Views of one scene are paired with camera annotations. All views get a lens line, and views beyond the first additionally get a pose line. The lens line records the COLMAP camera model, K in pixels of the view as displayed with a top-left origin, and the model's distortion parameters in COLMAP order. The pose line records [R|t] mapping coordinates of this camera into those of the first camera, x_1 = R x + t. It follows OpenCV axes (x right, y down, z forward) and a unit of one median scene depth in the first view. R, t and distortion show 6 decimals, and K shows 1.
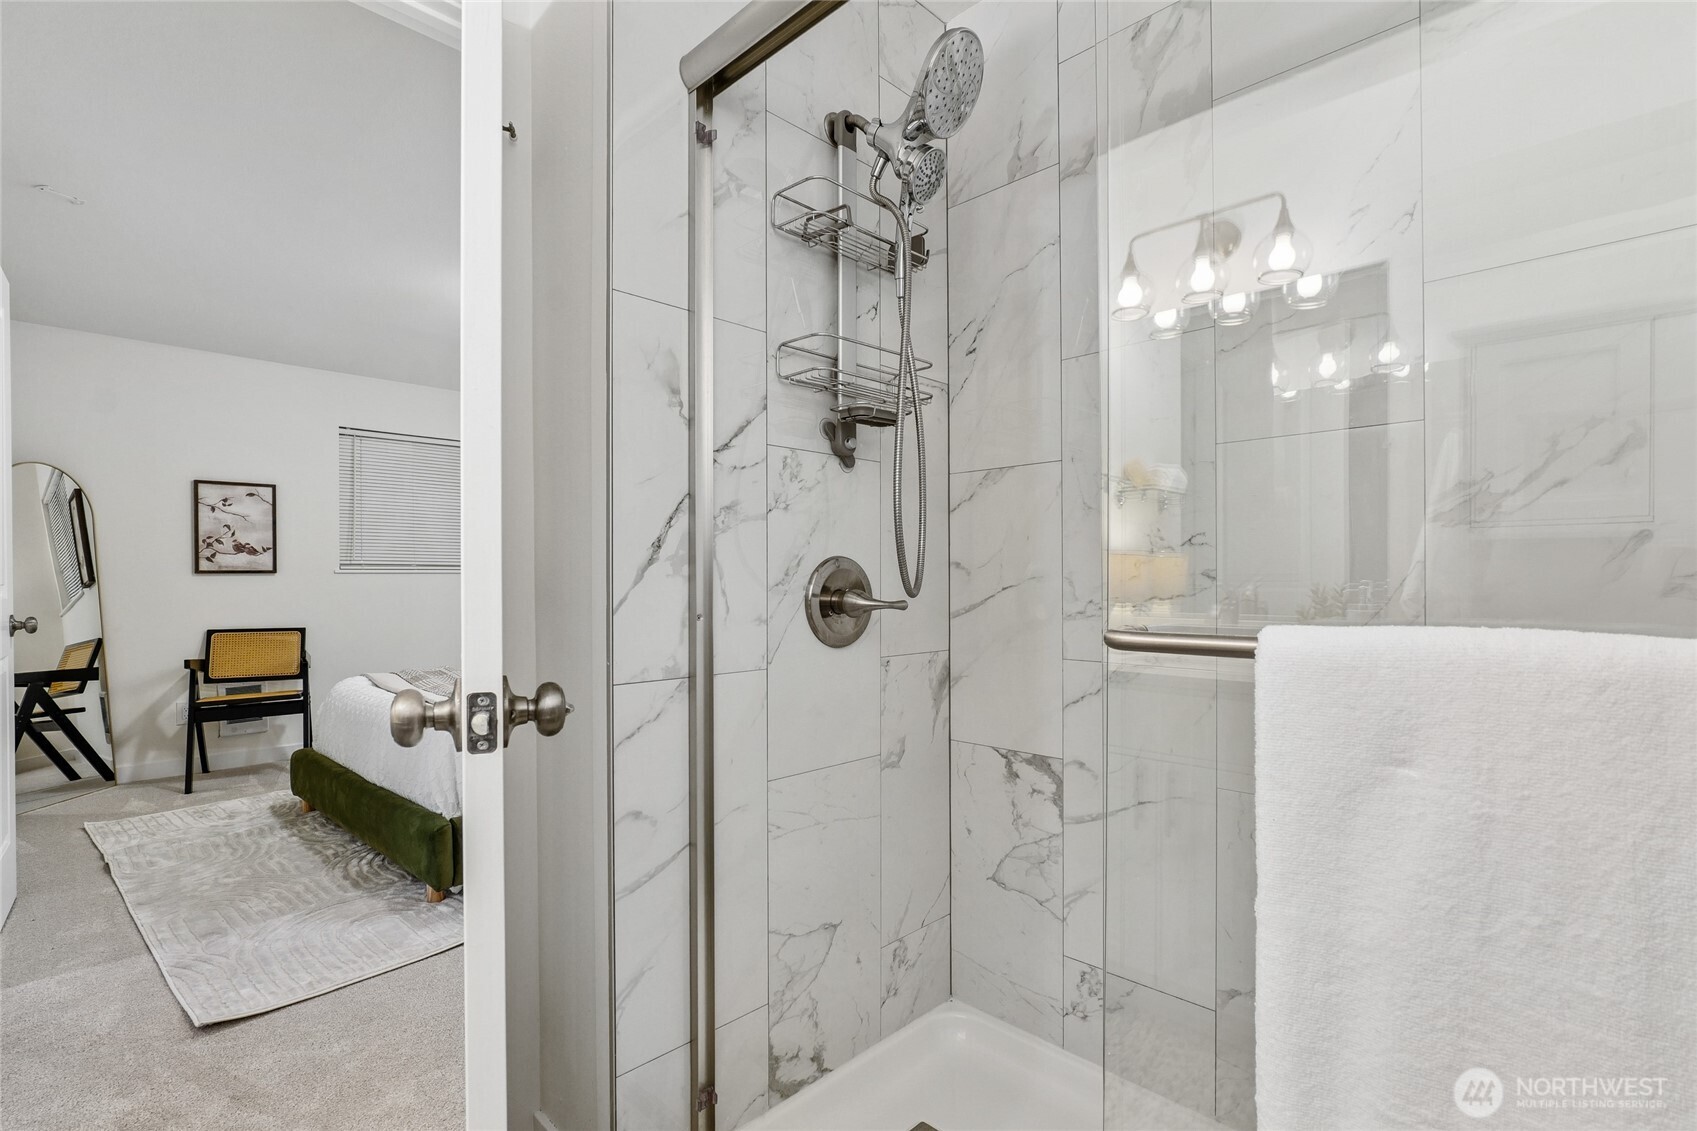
lens RADIAL K [[788.1, 0, 847.3], [0, 788.1, 571.7], [0, 0, 1]] dist [-0.010244, 0.001833]
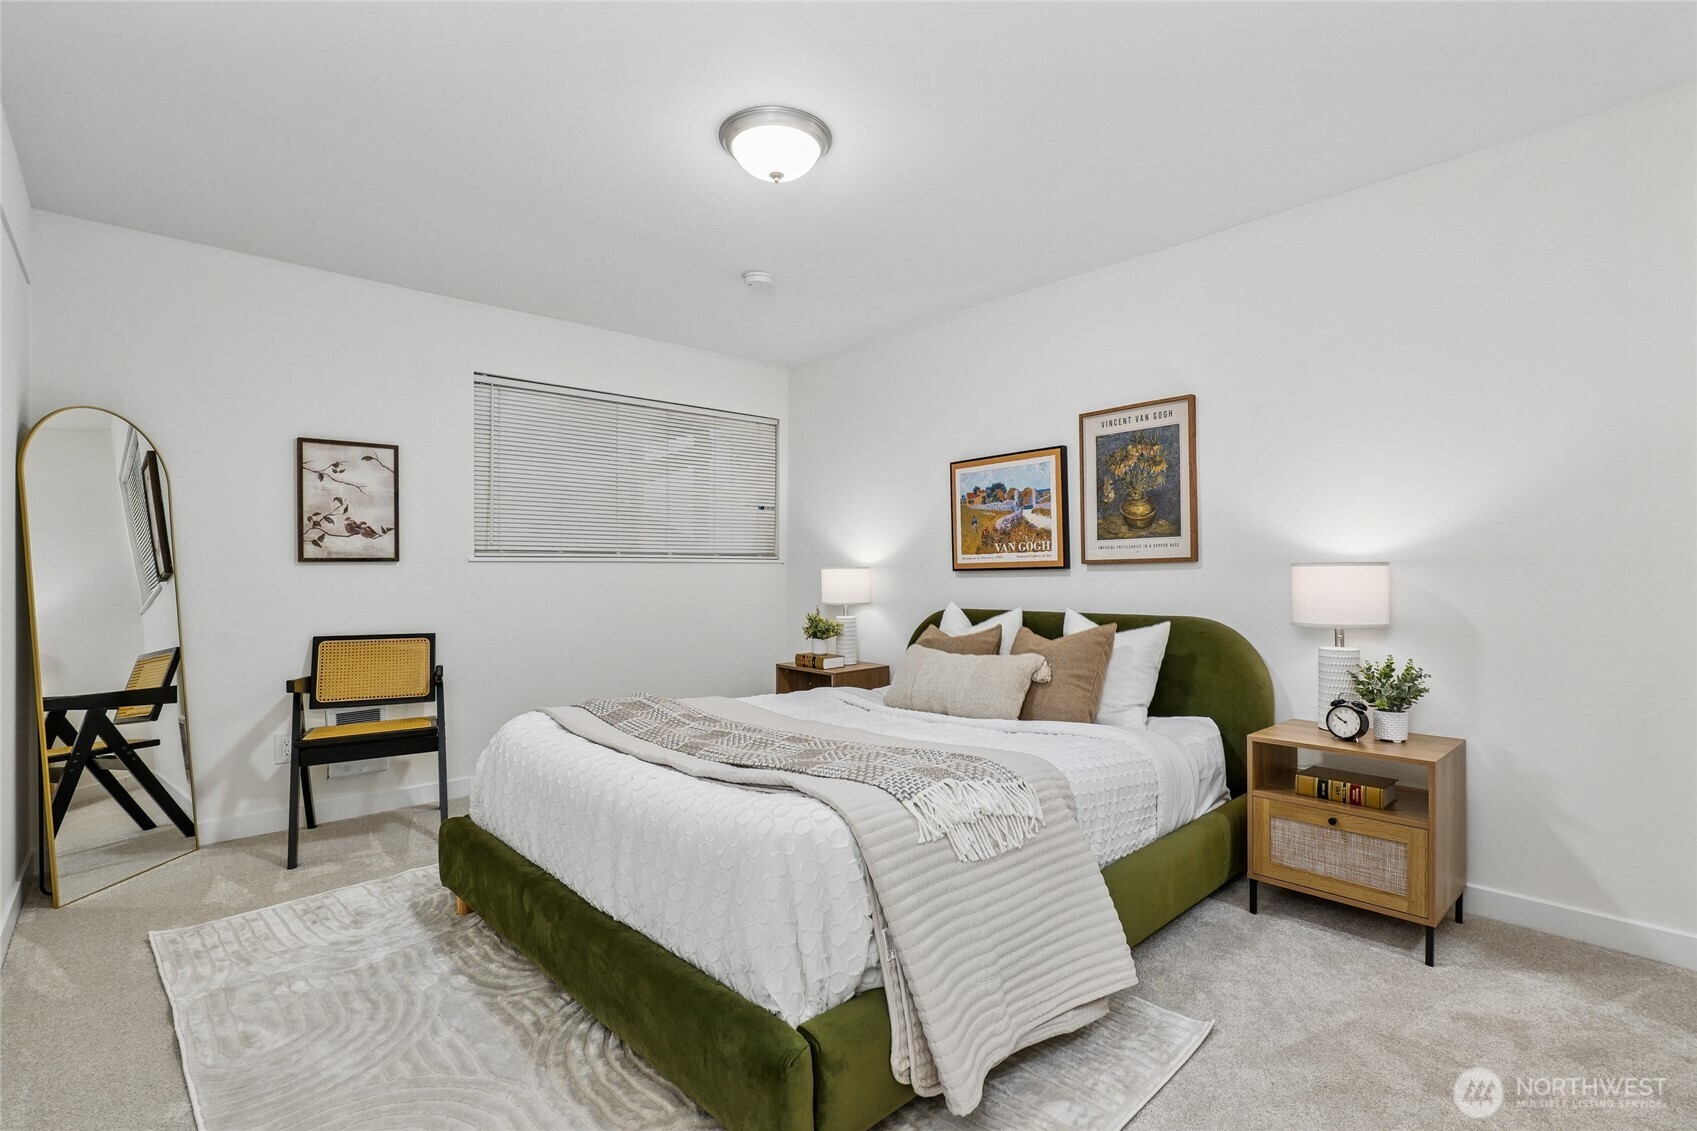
lens RADIAL K [[788.1, 0, 849.2], [0, 788.1, 559.7], [0, 0, 1]] dist [-0.010244, 0.001833]
pose [[0.997894, -0.001973, -0.064838, -0.262188], [0.001654, 0.999986, -0.004974, 0.004732], [0.064847, 0.004856, 0.997883, 0.289392]]
